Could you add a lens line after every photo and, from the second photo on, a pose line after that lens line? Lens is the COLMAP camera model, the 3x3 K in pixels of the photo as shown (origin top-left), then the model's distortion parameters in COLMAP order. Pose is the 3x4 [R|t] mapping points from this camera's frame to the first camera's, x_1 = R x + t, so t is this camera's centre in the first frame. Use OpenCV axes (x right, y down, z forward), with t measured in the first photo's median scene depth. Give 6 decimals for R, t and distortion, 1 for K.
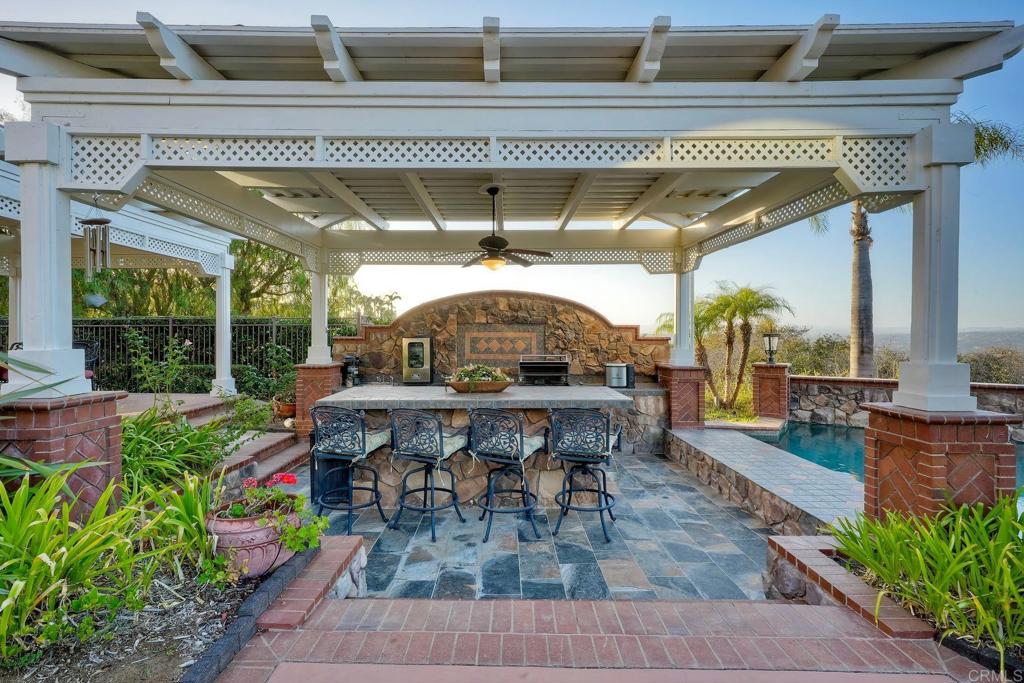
lens RADIAL K [[456.1, 0, 508.5], [0, 456.1, 338.0], [0, 0, 1]] dist [-0.000983, -0.000086]
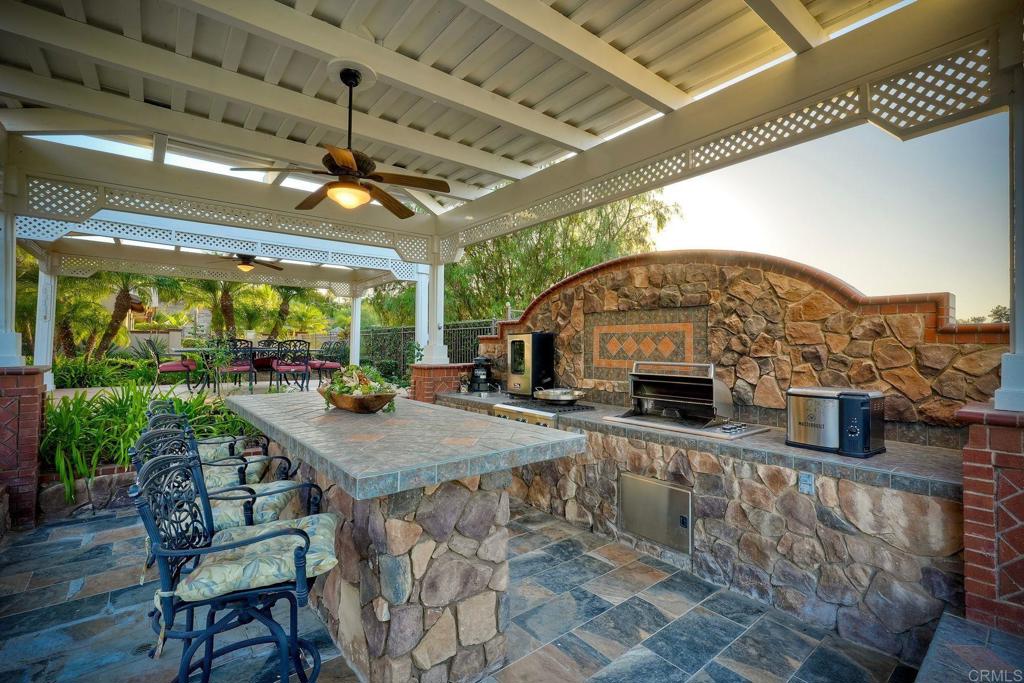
lens RADIAL K [[456.1, 0, 508.5], [0, 456.1, 338.0], [0, 0, 1]] dist [-0.000983, -0.000086]
pose [[0.628217, -0.010642, -0.777965, 0.348729], [-0.011677, 0.999665, -0.023104, 0.021796], [0.777950, 0.023599, 0.627883, 0.487866]]
